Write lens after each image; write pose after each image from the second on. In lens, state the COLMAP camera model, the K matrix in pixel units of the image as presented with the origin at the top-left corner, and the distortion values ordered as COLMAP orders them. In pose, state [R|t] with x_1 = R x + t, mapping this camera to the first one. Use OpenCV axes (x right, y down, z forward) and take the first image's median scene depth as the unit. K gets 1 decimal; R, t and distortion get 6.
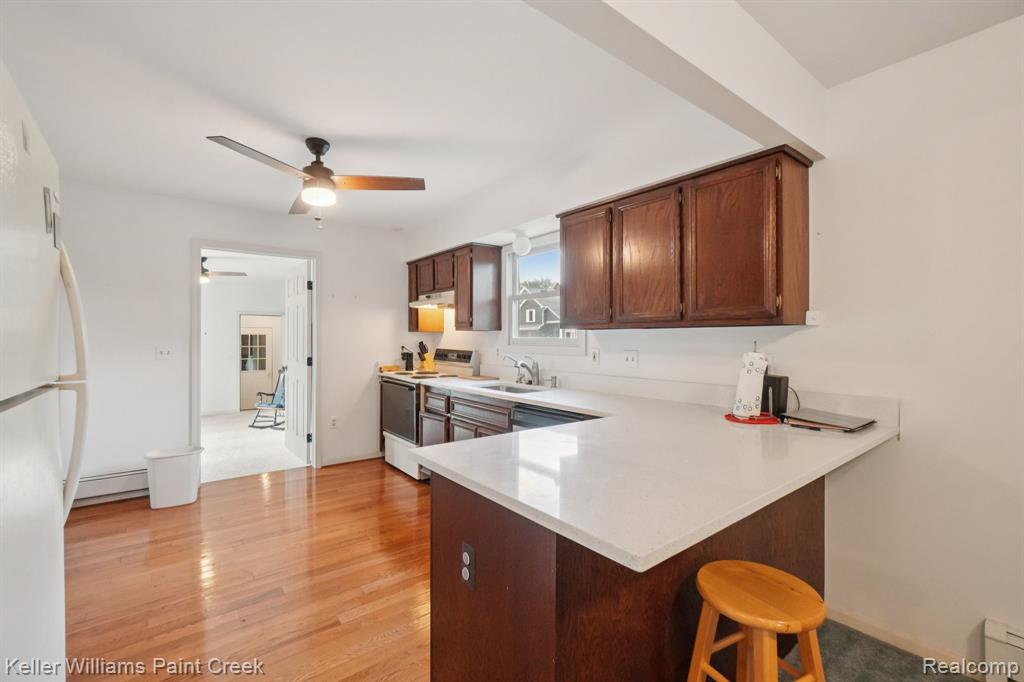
lens RADIAL K [[444.2, 0, 511.6], [0, 444.2, 338.5], [0, 0, 1]] dist [-0.007556, 0.001719]
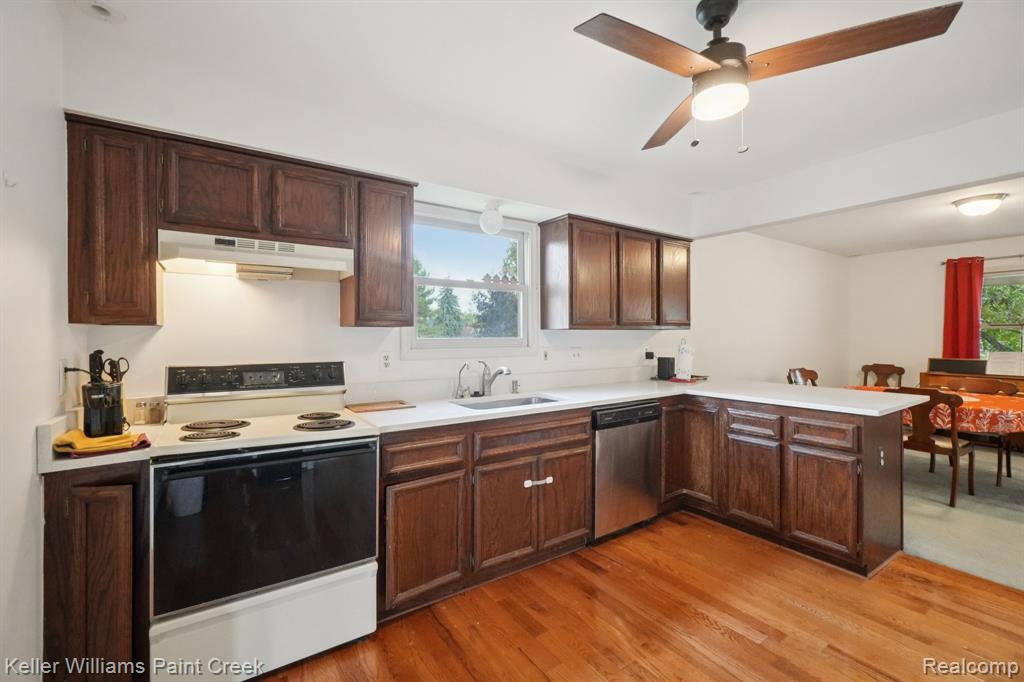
lens RADIAL K [[444.2, 0, 512.0], [0, 444.2, 336.2], [0, 0, 1]] dist [-0.007556, 0.001719]
pose [[0.055394, -0.005864, 0.998447, -0.918077], [0.003144, 0.999979, 0.005699, -0.010457], [-0.998460, 0.002823, 0.055411, 1.098557]]
